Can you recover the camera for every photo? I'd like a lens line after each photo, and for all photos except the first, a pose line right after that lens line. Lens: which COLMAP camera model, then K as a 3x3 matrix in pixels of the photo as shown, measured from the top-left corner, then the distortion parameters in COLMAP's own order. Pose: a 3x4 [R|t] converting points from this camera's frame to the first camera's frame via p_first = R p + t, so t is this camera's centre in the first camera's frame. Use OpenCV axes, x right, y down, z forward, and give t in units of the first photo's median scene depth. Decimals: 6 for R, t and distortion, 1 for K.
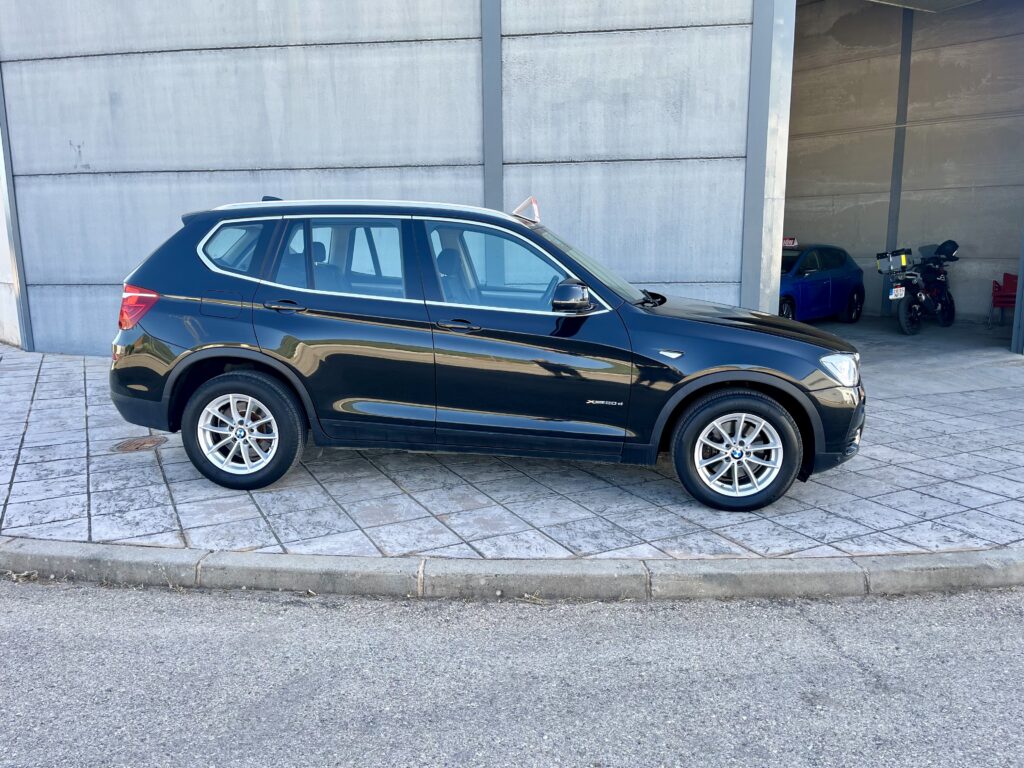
lens RADIAL K [[781.2, 0, 515.4], [0, 781.2, 381.0], [0, 0, 1]] dist [0.057949, -0.075961]
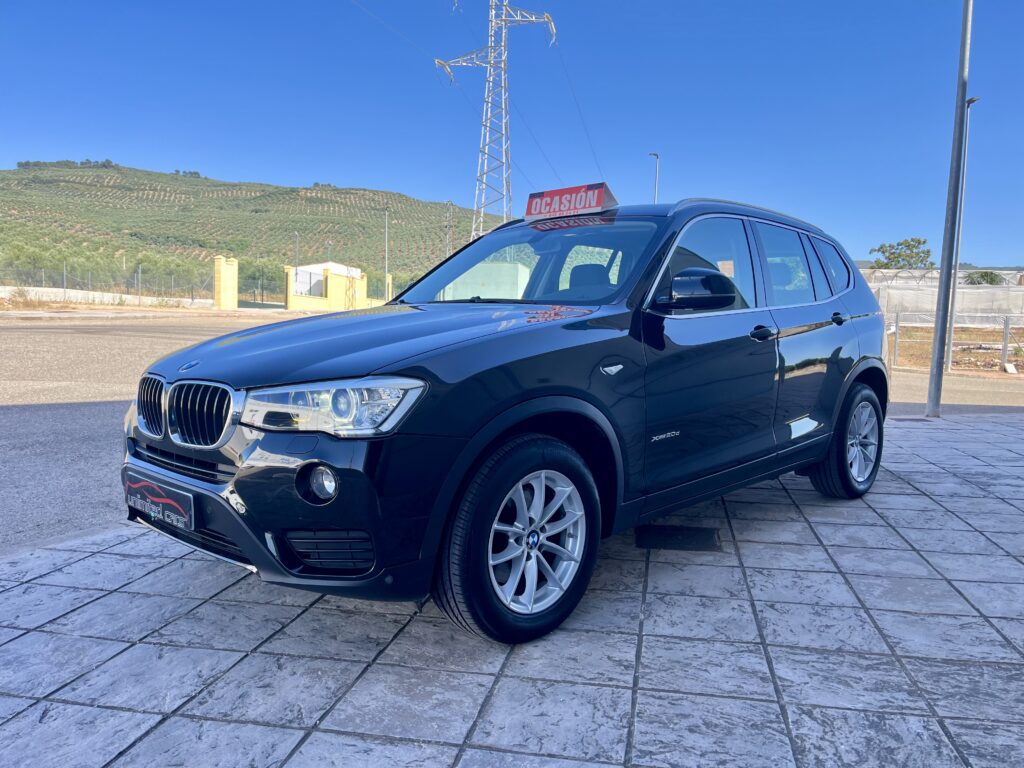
lens RADIAL K [[778.2, 0, 517.8], [0, 778.2, 384.1], [0, 0, 1]] dist [0.075530, -0.104386]
pose [[-0.637759, 0.038409, -0.769278, 0.446472], [-0.162233, 0.969652, 0.182910, -0.117189], [0.752957, 0.241455, -0.612172, 0.990531]]
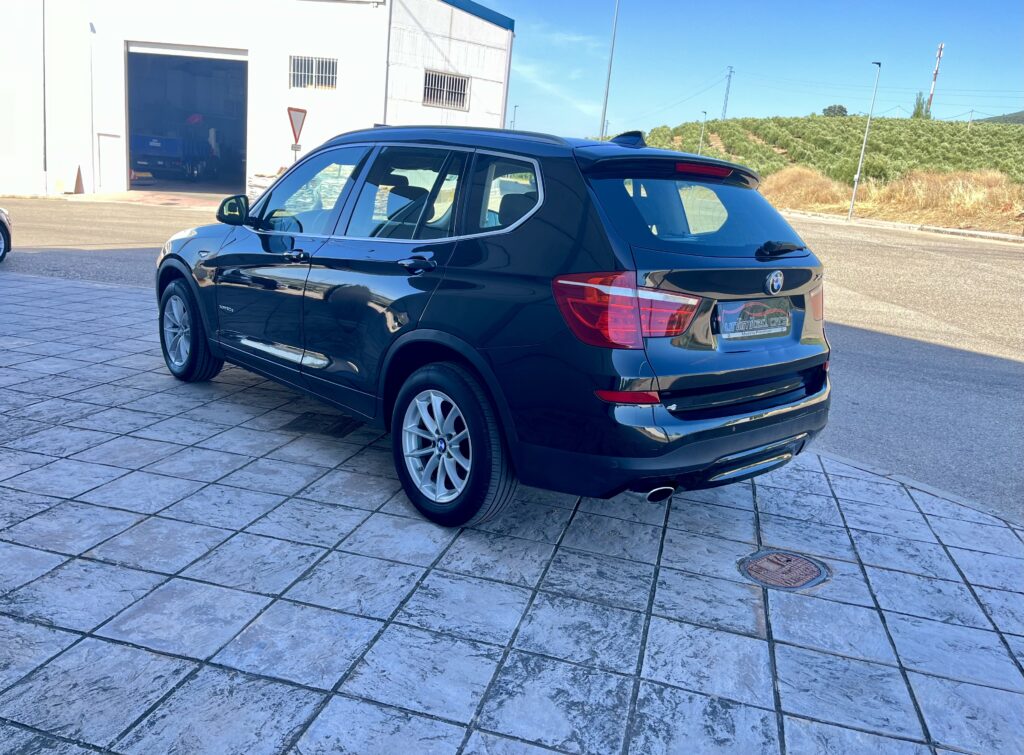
lens RADIAL K [[792.7, 0, 494.7], [0, 792.7, 376.2], [0, 0, 1]] dist [0.020194, 0.002427]
pose [[-0.713636, -0.232887, 0.660672, -0.490974], [0.041945, 0.927223, 0.372154, -0.201111], [-0.699260, 0.293294, -0.651931, 1.077572]]
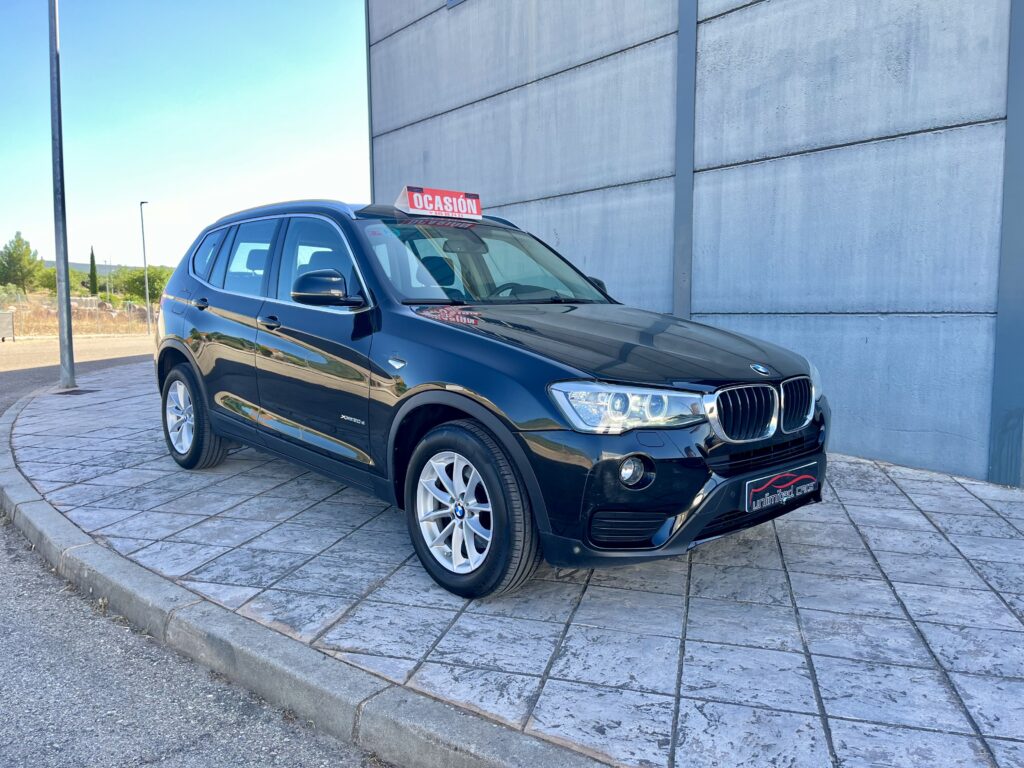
lens RADIAL K [[778.2, 0, 517.8], [0, 778.2, 384.1], [0, 0, 1]] dist [0.075530, -0.104386]
pose [[0.734825, 0.072008, -0.674423, 0.450475], [-0.122051, 0.992155, -0.027050, -0.004690], [0.667184, 0.102191, 0.737850, 0.288639]]
